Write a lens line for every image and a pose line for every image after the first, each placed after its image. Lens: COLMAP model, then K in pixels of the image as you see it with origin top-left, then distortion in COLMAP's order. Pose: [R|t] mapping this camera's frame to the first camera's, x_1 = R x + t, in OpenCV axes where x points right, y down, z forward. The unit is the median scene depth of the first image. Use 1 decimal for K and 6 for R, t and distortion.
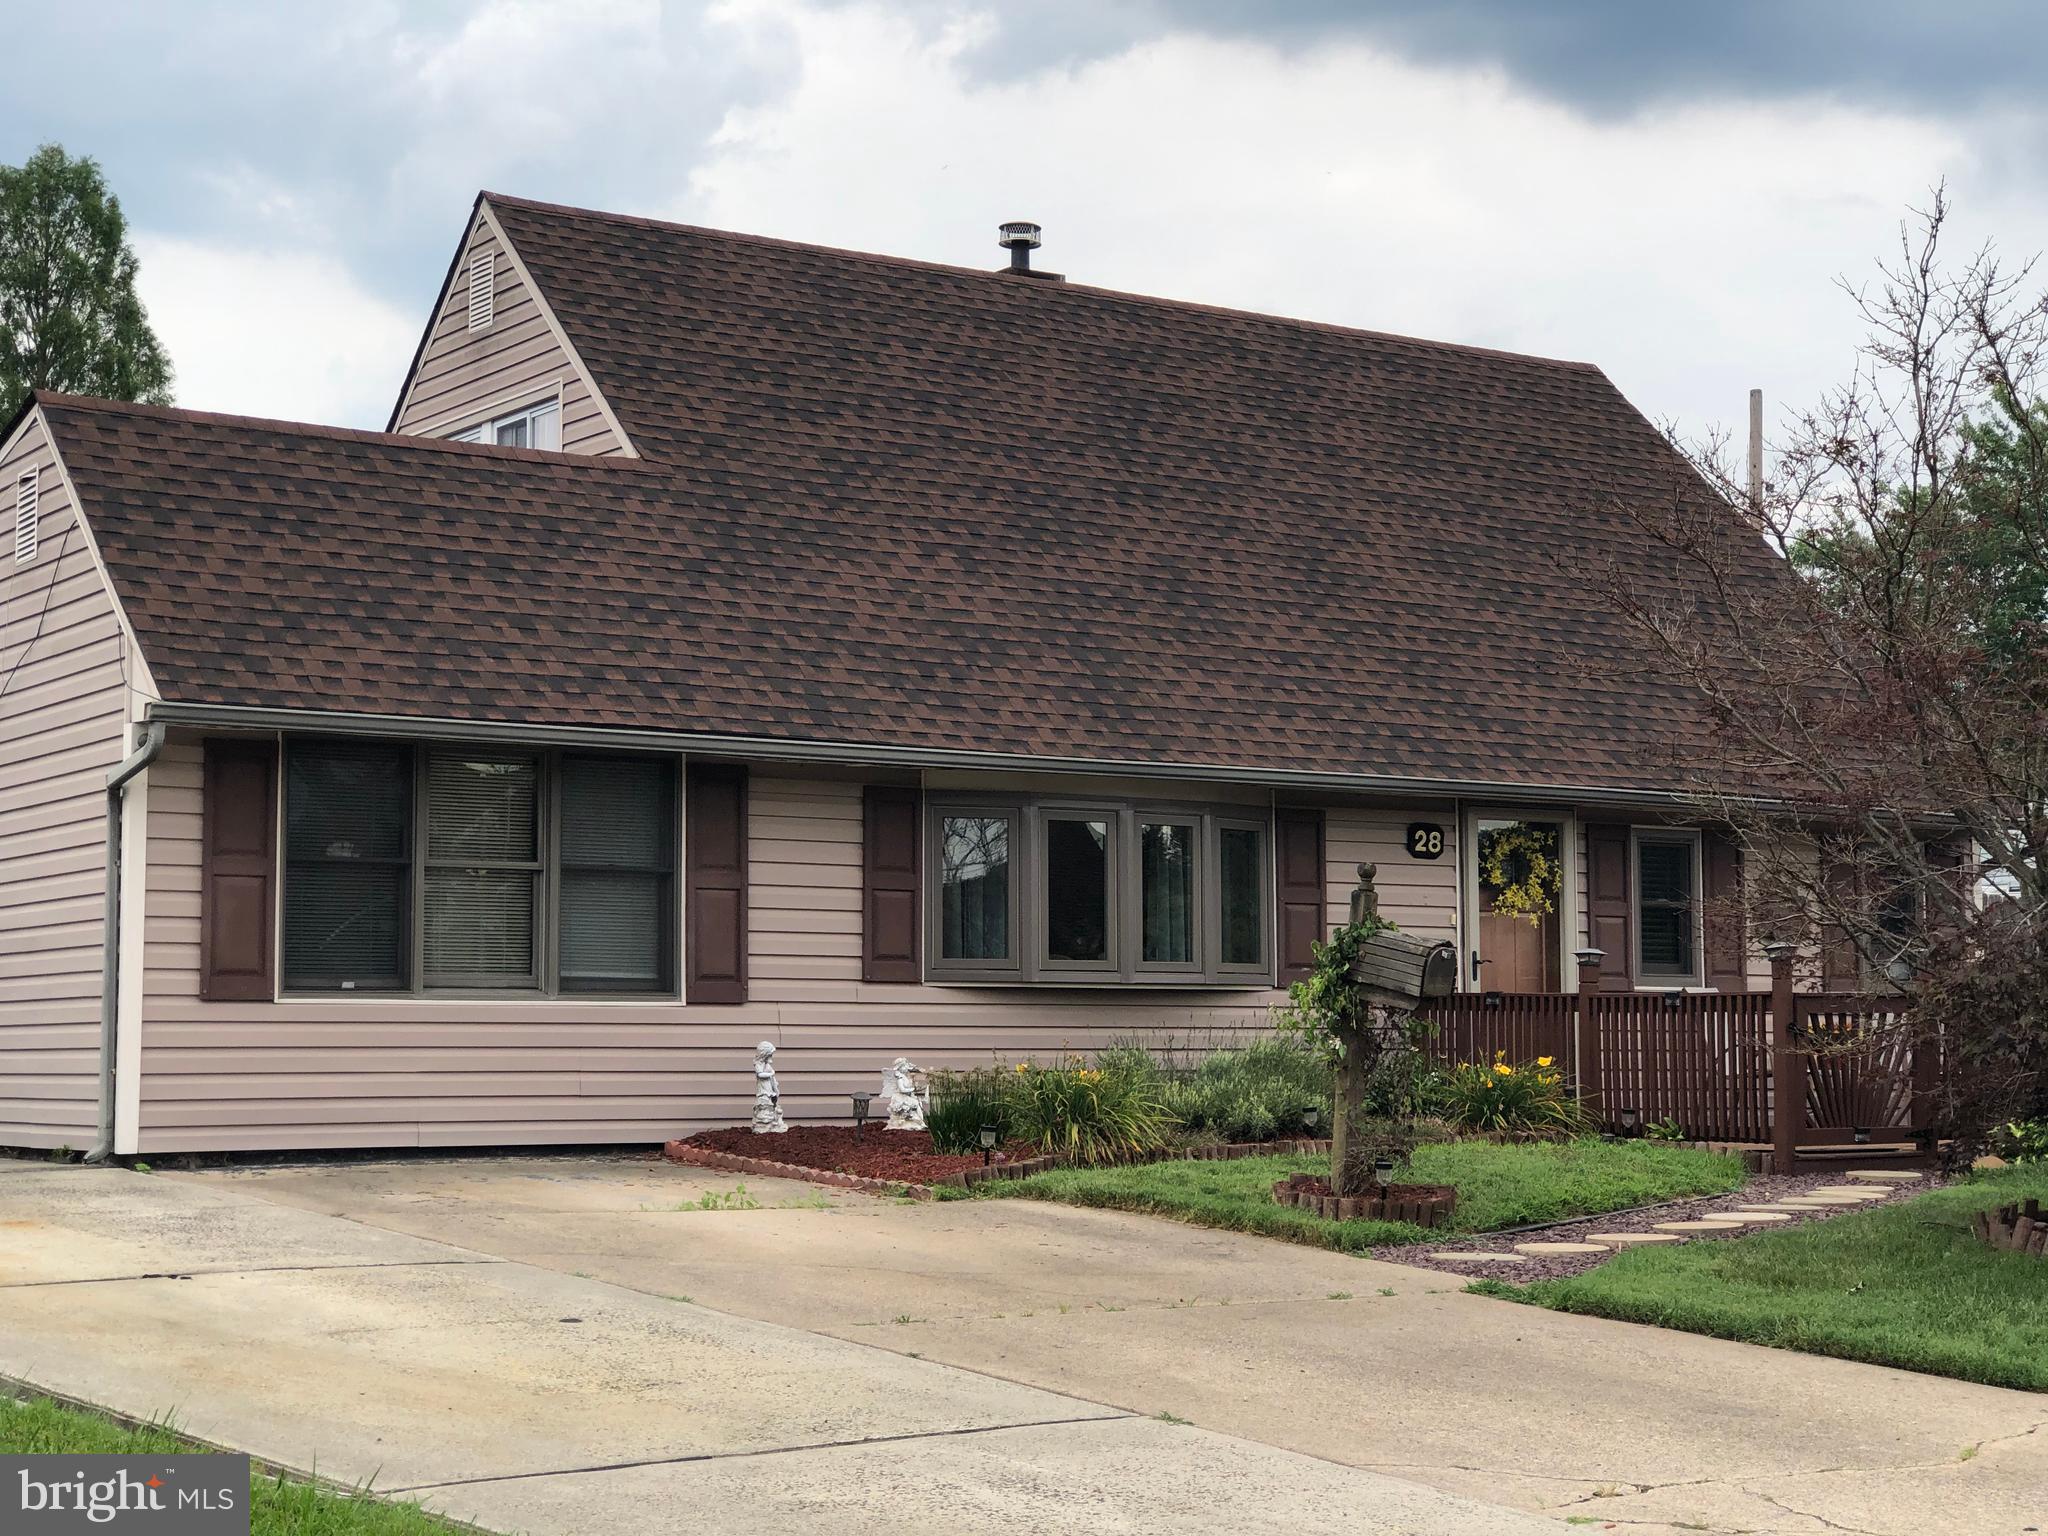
lens RADIAL K [[3389.5, 0, 1024.0], [0, 3389.5, 768.0], [0, 0, 1]] dist [0.045488, 0.127192]
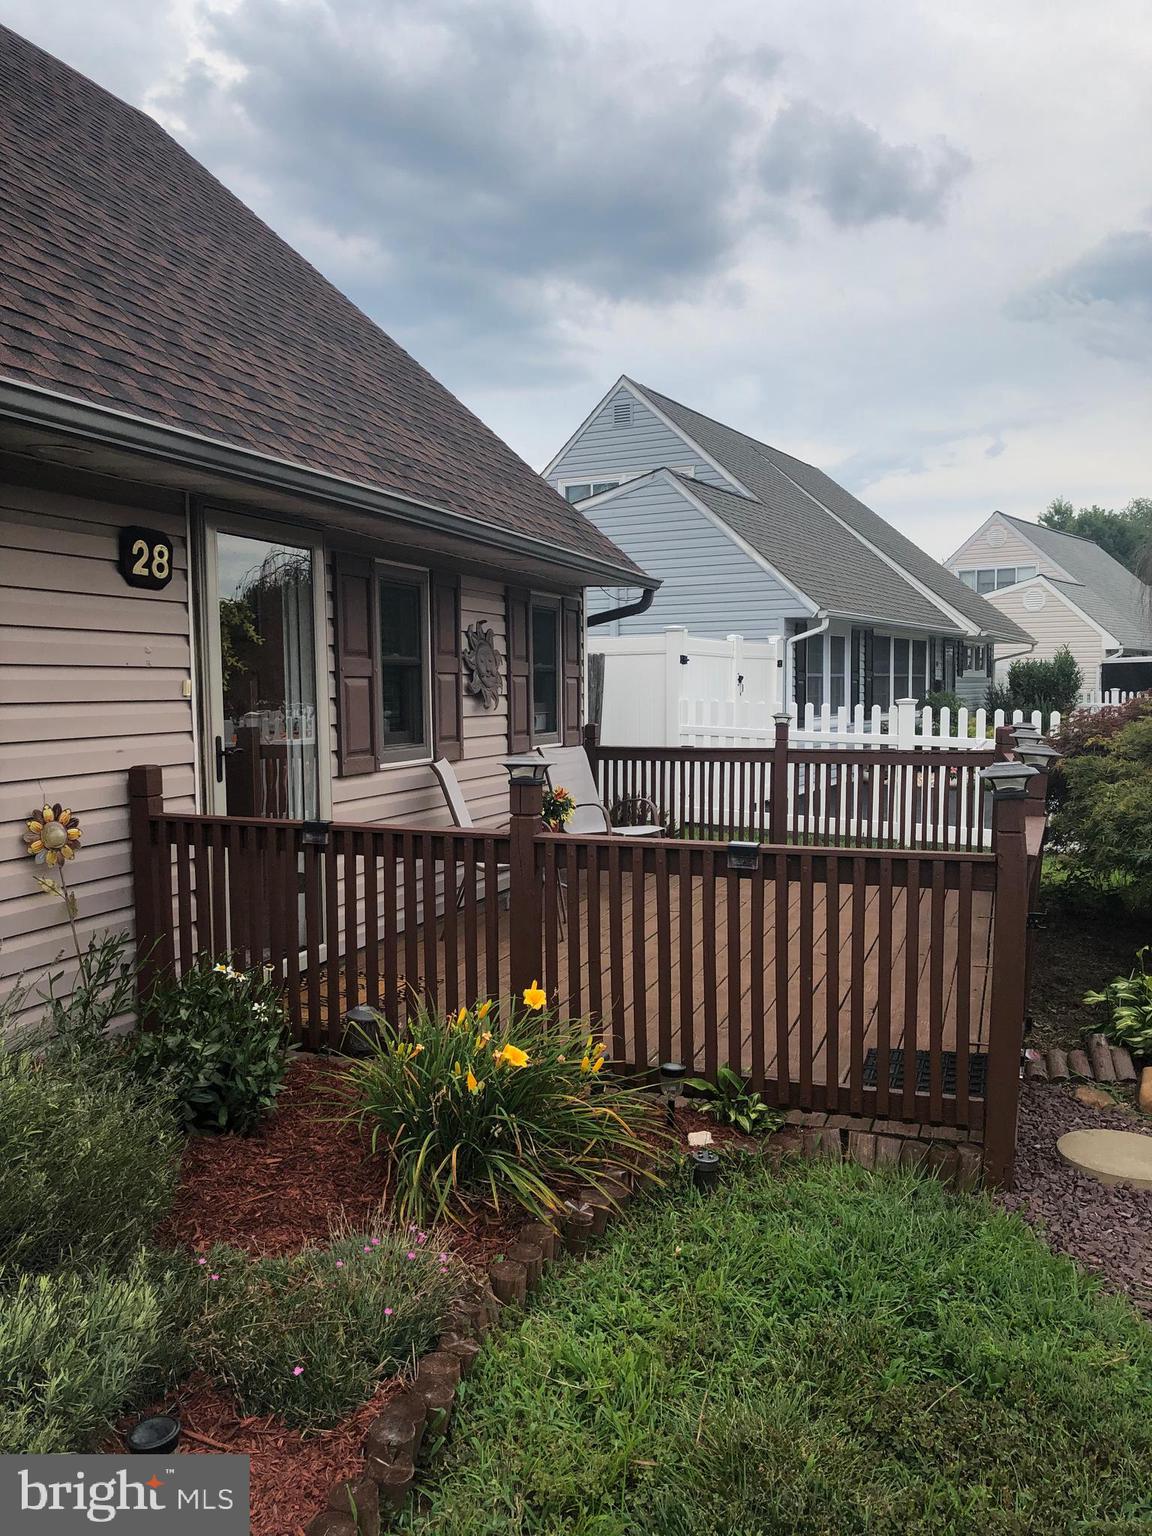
lens RADIAL K [[1252.4, 0, 622.9], [0, 1252.4, 772.4], [0, 0, 1]] dist [0.003344, 0.001284]
pose [[0.780640, -0.045214, 0.623343, 0.047807], [-0.050736, 0.989503, 0.135312, 0.026647], [-0.622918, -0.137256, 0.770152, 0.834281]]
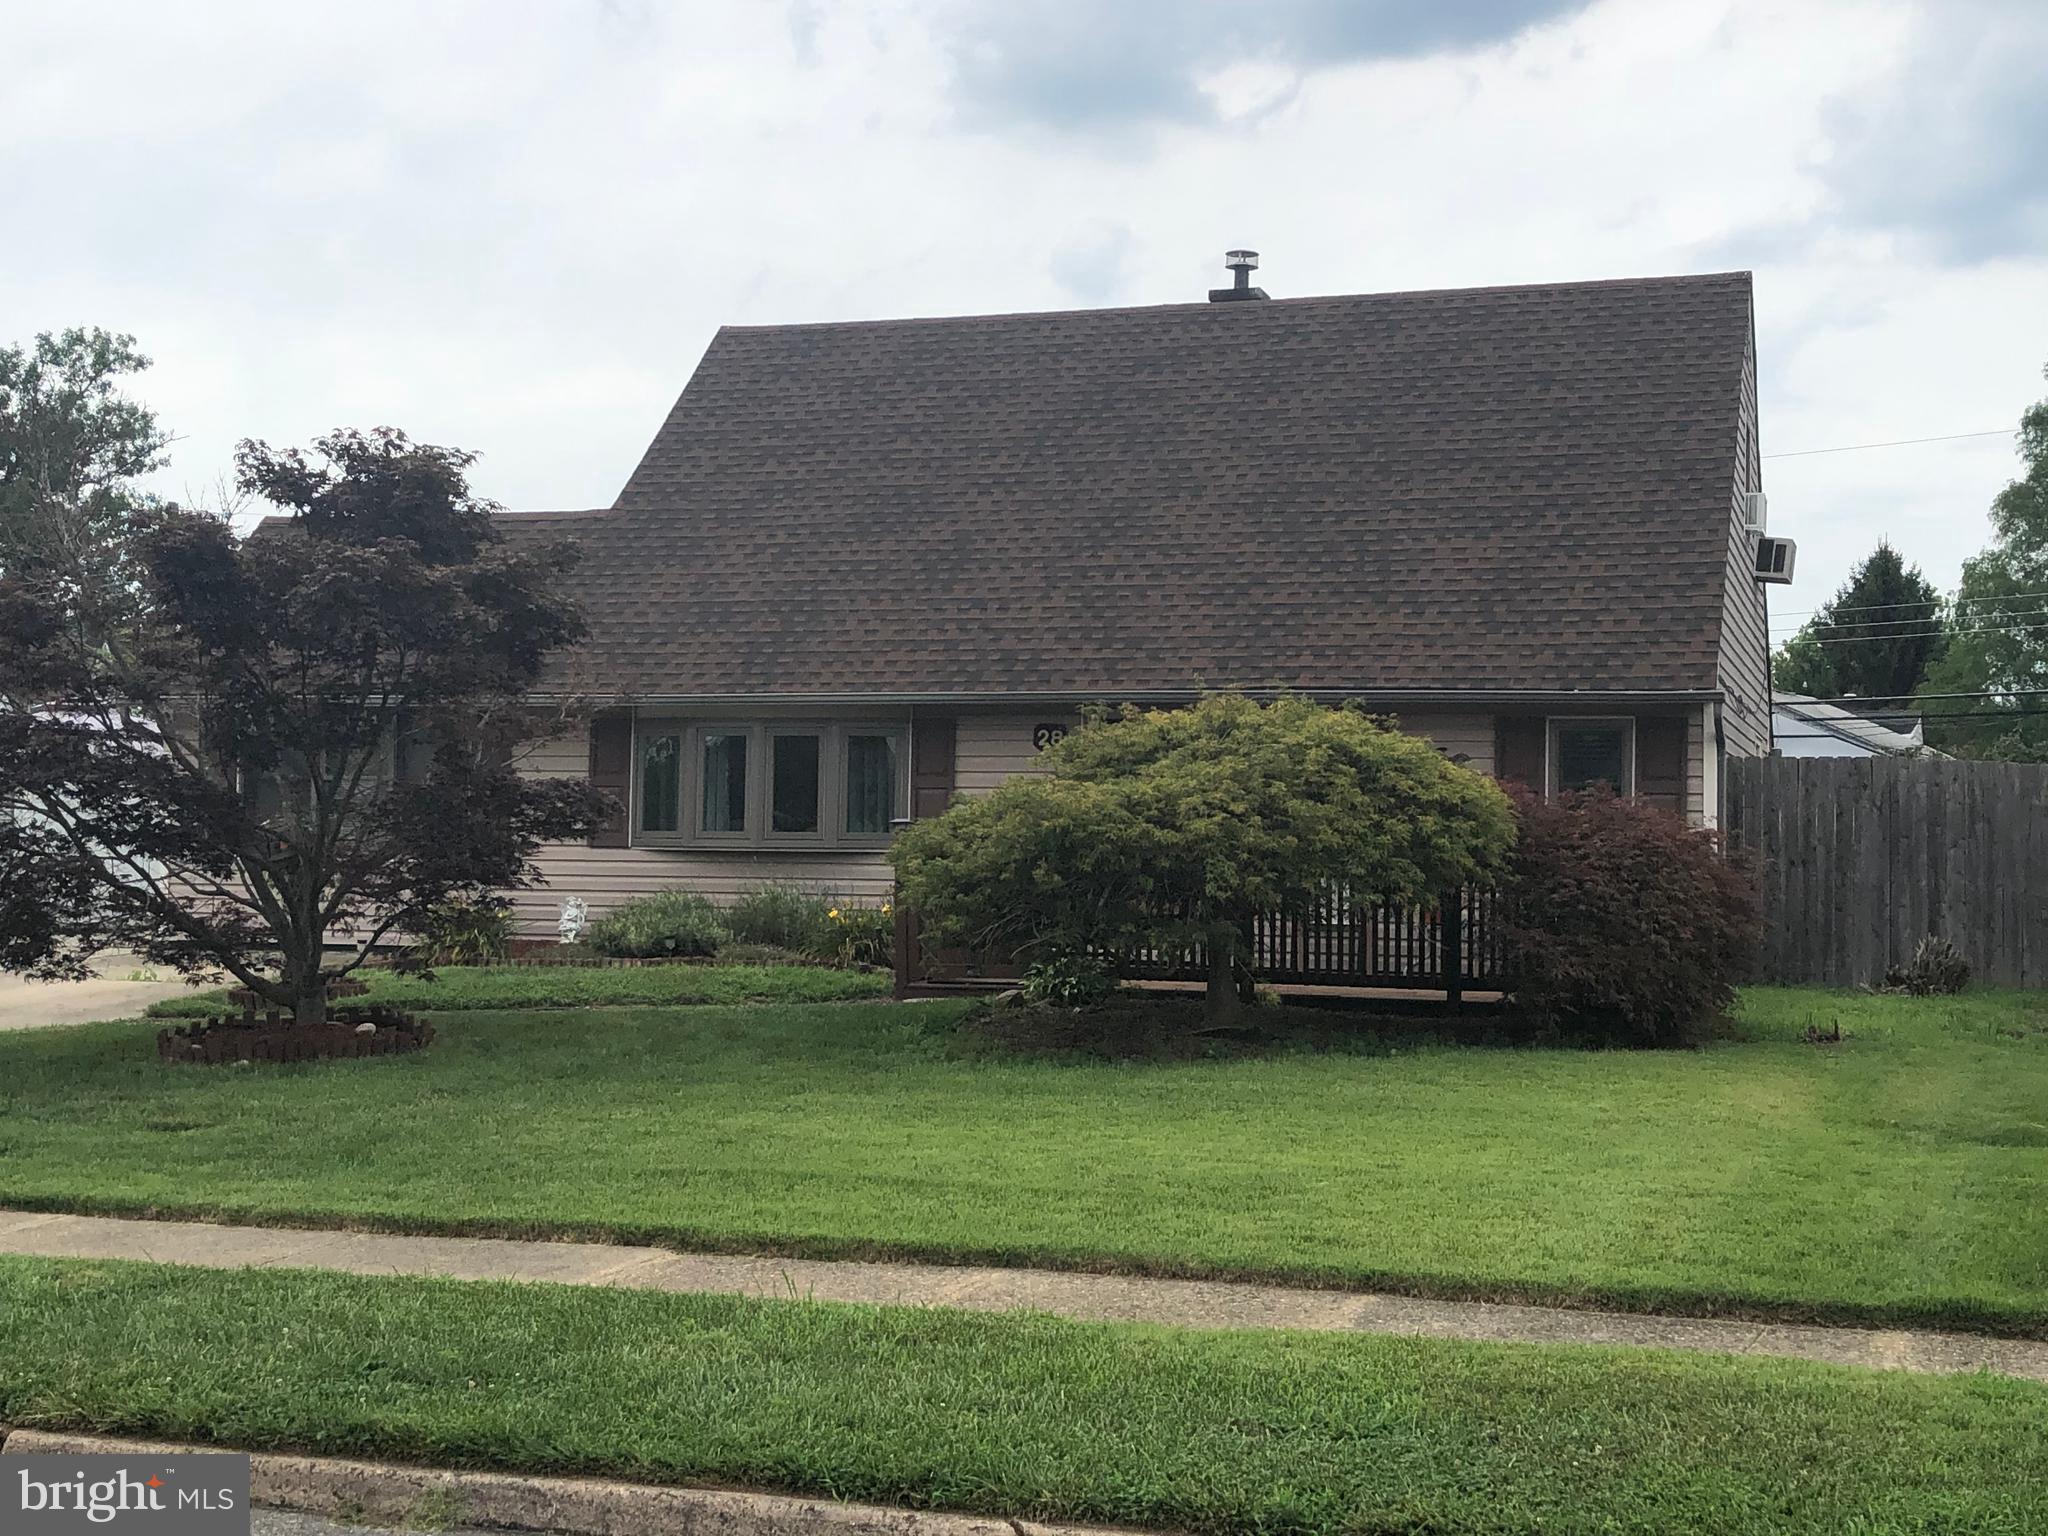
lens RADIAL K [[2759.3, 0, 996.0], [0, 2759.3, 764.0], [0, 0, 1]] dist [0.219429, -1.029143]
pose [[0.609789, -0.020440, -0.792301, 1.015630], [0.053106, 0.998474, 0.015114, 0.015845], [0.790783, -0.051292, 0.609944, 0.368852]]
